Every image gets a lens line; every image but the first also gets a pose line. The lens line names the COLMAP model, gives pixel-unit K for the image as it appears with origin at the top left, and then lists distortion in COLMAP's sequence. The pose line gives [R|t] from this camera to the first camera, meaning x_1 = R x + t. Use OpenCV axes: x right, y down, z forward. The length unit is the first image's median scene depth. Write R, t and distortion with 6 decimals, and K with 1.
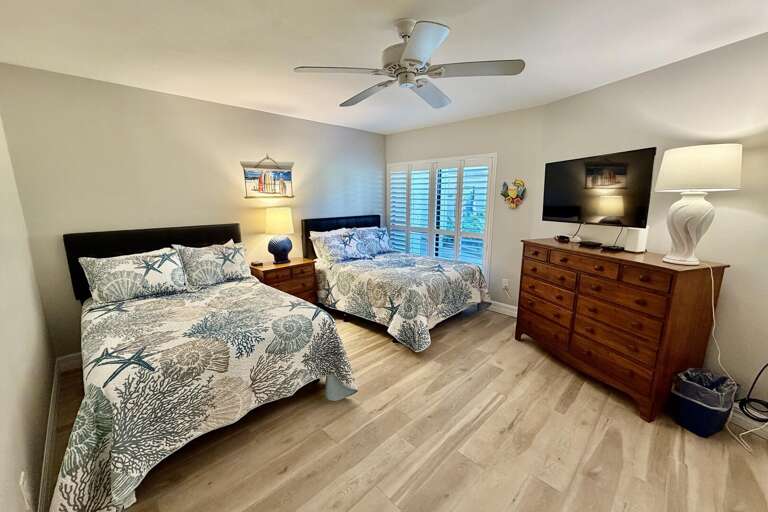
lens RADIAL K [[317.1, 0, 384.0], [0, 317.1, 256.0], [0, 0, 1]] dist [0.001472, 0.000188]
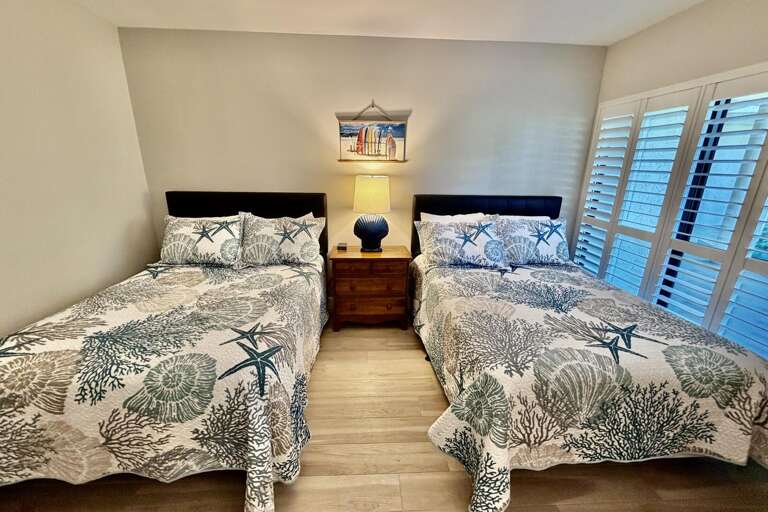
lens RADIAL K [[317.1, 0, 384.0], [0, 317.1, 256.0], [0, 0, 1]] dist [0.001472, 0.000188]
pose [[0.739802, 0.205875, -0.640554, 0.204332], [-0.145291, 0.978456, 0.146675, -0.090526], [0.656951, -0.015444, 0.753775, 0.510842]]
